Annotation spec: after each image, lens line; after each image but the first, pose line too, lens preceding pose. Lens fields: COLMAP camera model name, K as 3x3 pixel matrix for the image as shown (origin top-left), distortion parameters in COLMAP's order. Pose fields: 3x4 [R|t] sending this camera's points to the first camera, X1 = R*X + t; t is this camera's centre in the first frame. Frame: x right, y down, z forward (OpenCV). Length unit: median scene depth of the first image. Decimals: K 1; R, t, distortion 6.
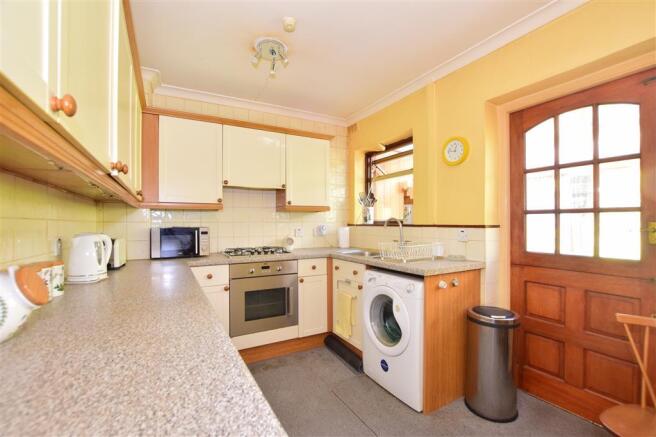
lens RADIAL K [[299.4, 0, 328.0], [0, 299.4, 218.5], [0, 0, 1]] dist [-0.000496, -0.000057]
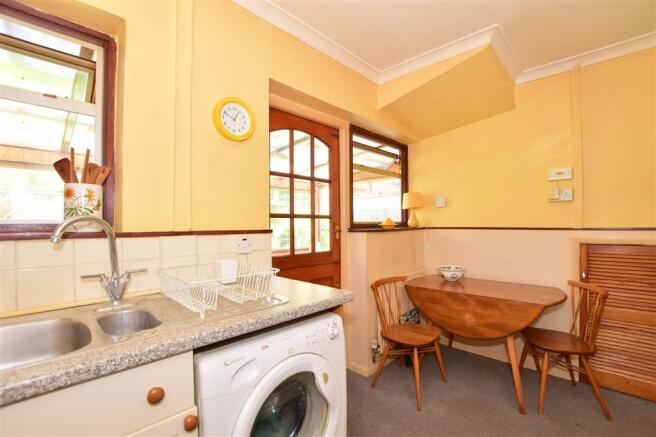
lens RADIAL K [[299.4, 0, 328.0], [0, 299.4, 218.5], [0, 0, 1]] dist [-0.000496, -0.000057]
pose [[-0.303825, 0.020747, 0.952502, -0.319603], [-0.007539, 0.999679, -0.024179, 0.011018], [-0.952698, -0.014527, -0.303571, 1.173088]]
